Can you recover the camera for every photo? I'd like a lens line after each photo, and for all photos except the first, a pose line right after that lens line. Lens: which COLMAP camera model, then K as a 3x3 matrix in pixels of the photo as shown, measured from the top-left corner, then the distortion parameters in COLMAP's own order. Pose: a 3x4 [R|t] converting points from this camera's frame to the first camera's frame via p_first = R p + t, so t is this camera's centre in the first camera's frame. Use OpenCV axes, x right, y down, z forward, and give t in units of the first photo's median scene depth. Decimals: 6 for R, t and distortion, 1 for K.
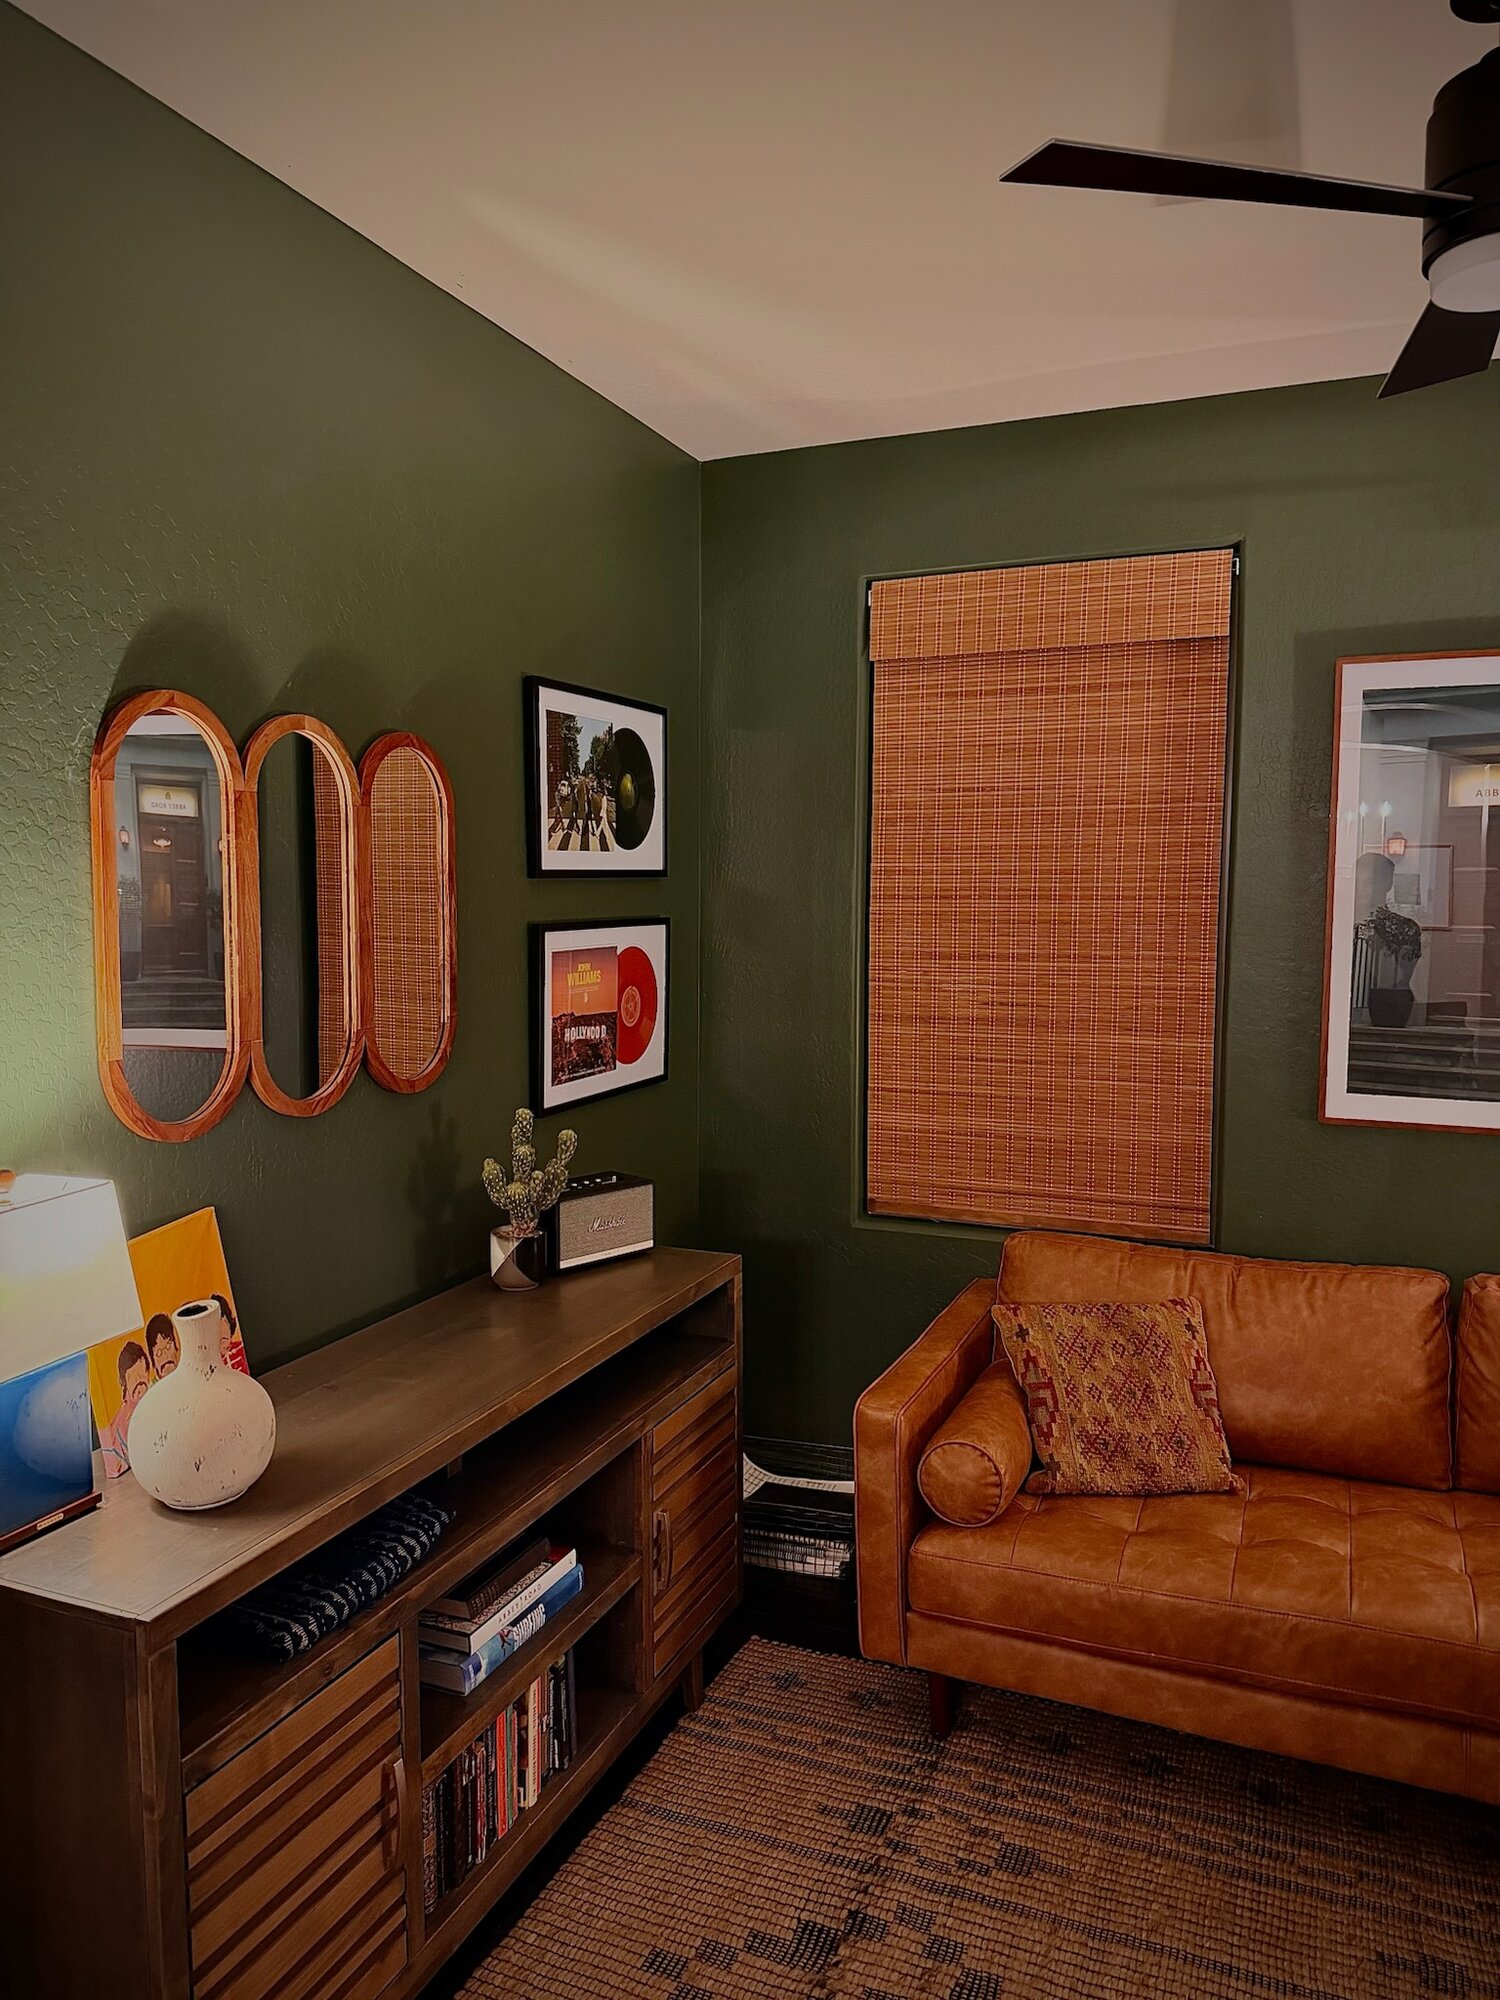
lens RADIAL K [[1420.8, 0, 750.0], [0, 1420.8, 1000.0], [0, 0, 1]] dist [0.014184, -0.020404]
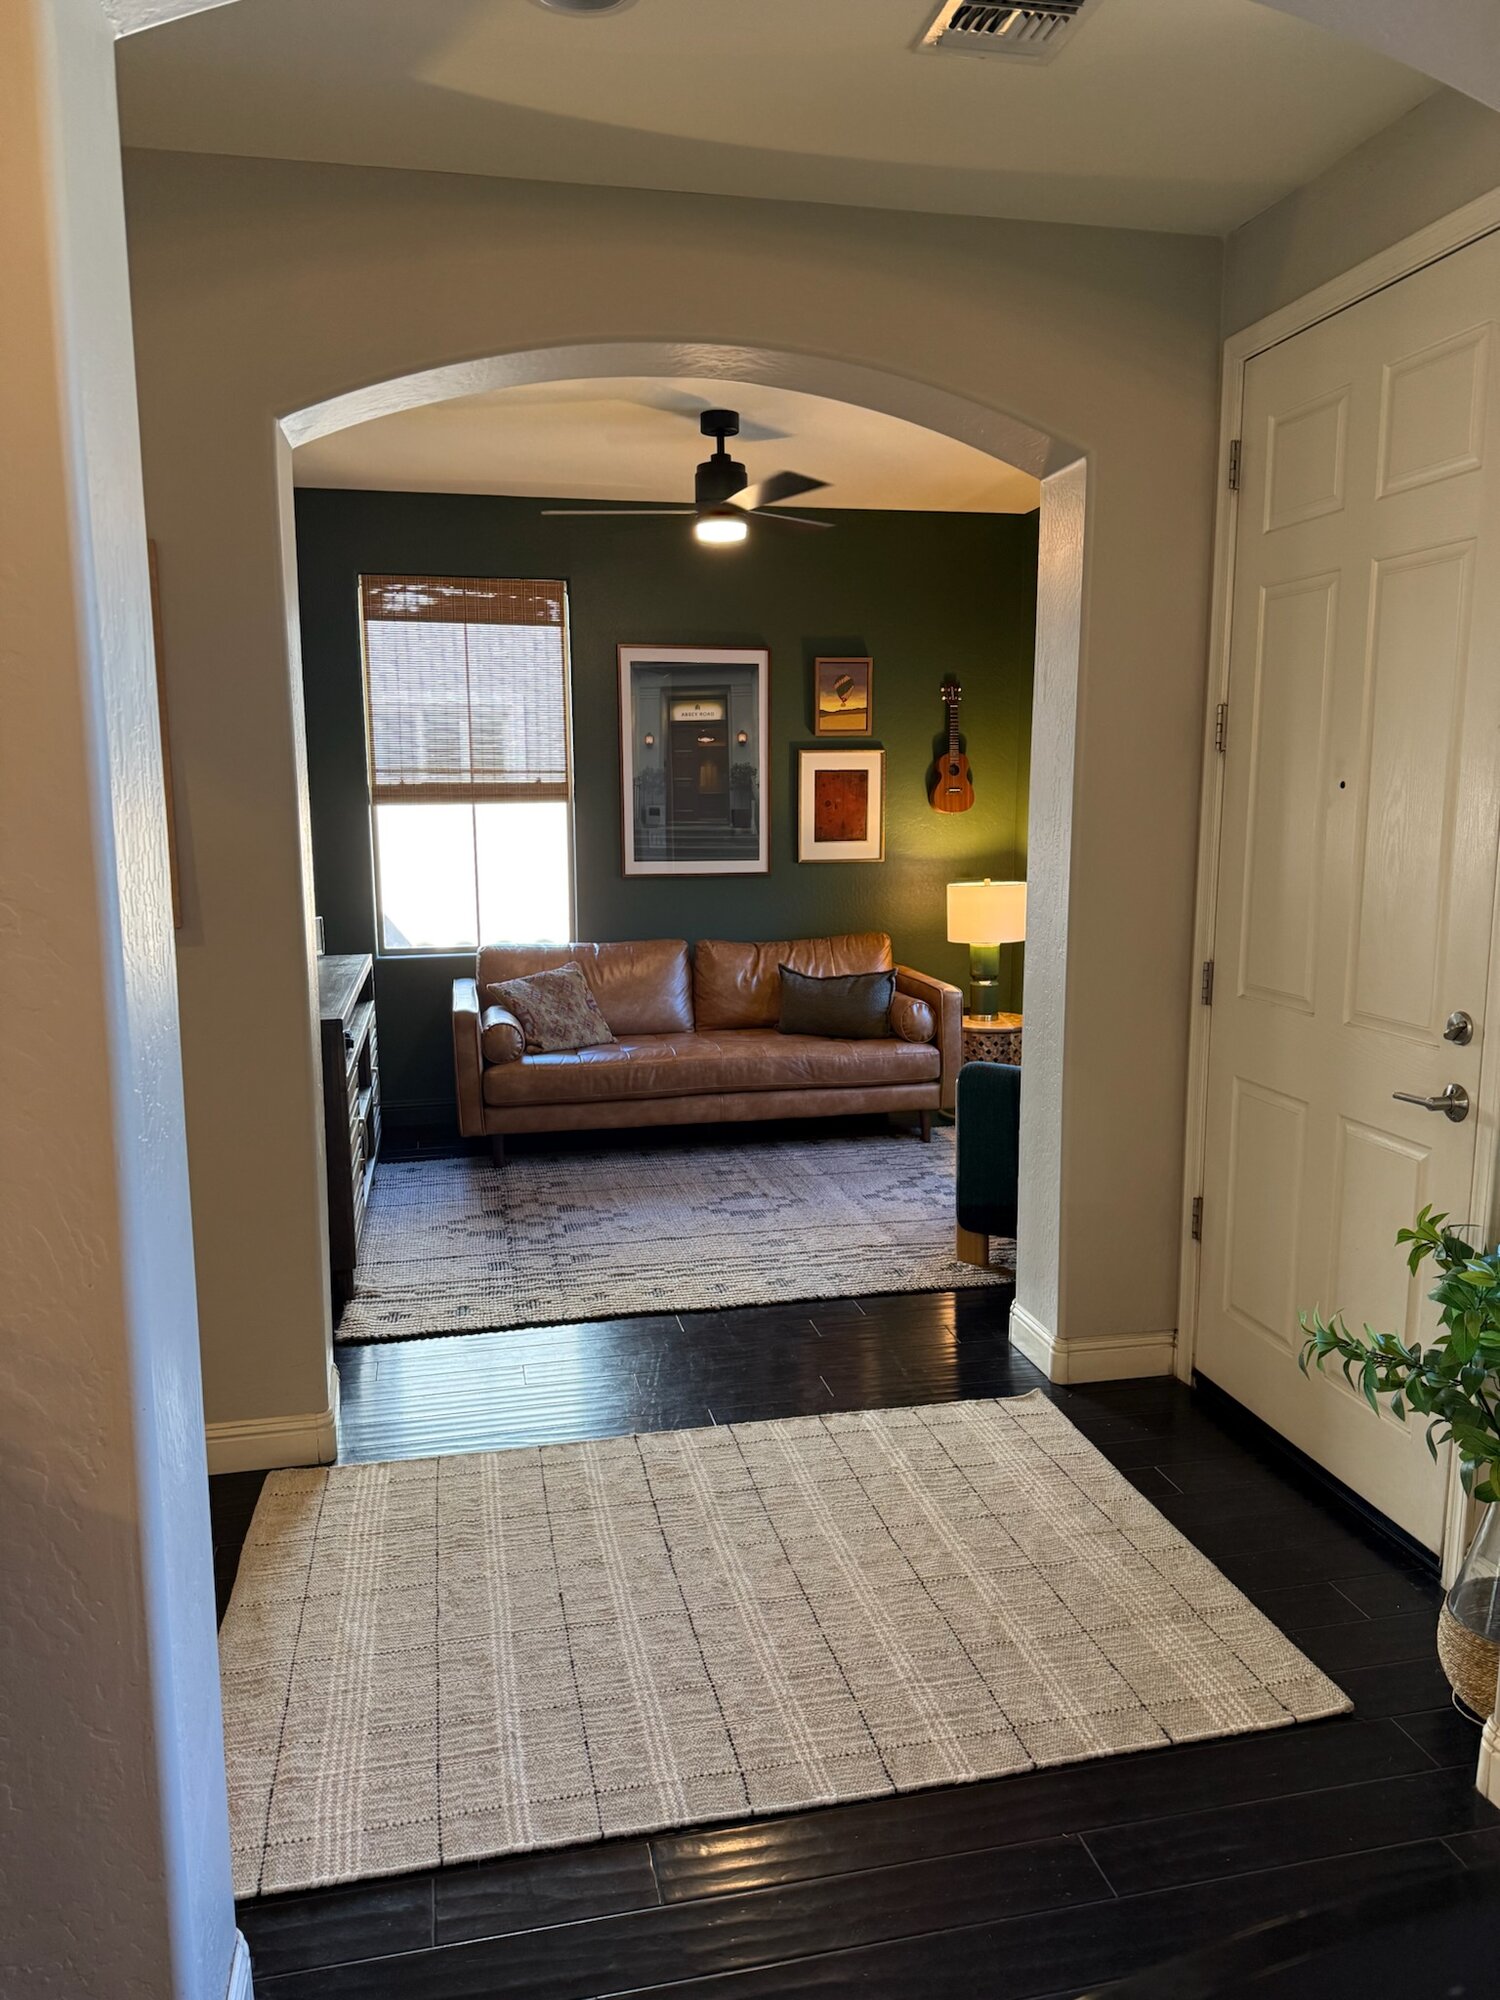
lens RADIAL K [[1398.8, 0, 750.0], [0, 1398.8, 1000.0], [0, 0, 1]] dist [0.124548, -0.203151]
pose [[0.819119, -0.097498, 0.565277, -0.684233], [0.057459, 0.994439, 0.088258, 0.107445], [-0.570739, -0.039814, 0.820166, -0.860504]]
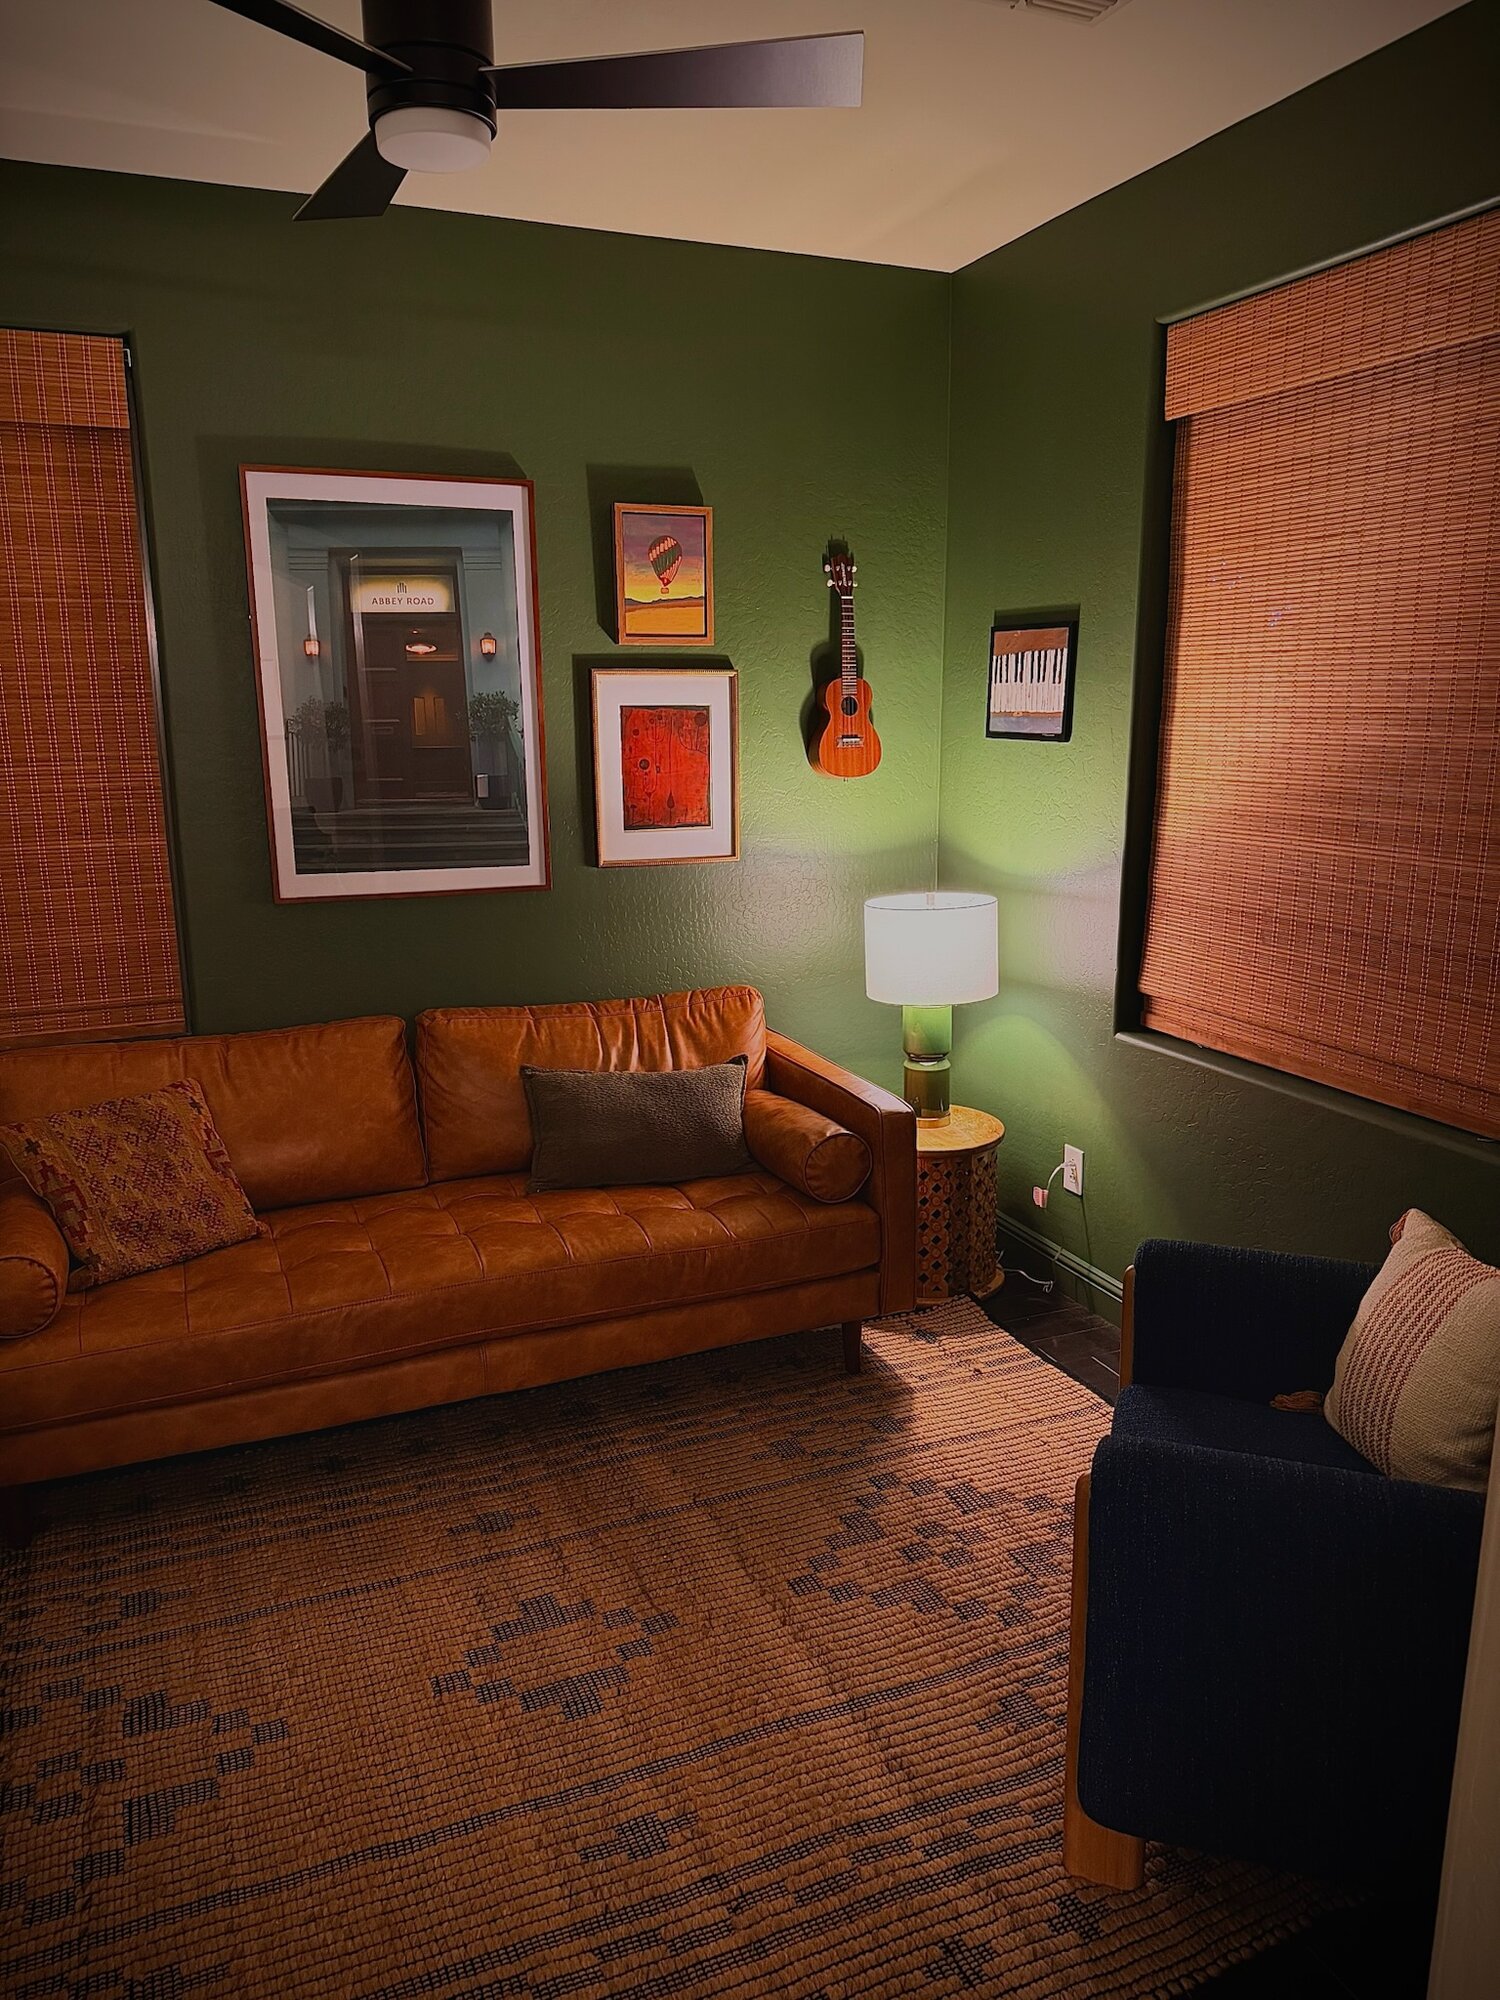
lens RADIAL K [[1390.2, 0, 751.1], [0, 1390.2, 1015.3], [0, 0, 1]] dist [0.107186, -0.172322]
pose [[0.697171, -0.167620, 0.697034, -0.135257], [0.071506, 0.983692, 0.165034, 0.019908], [-0.713330, -0.065215, 0.697787, -0.037656]]
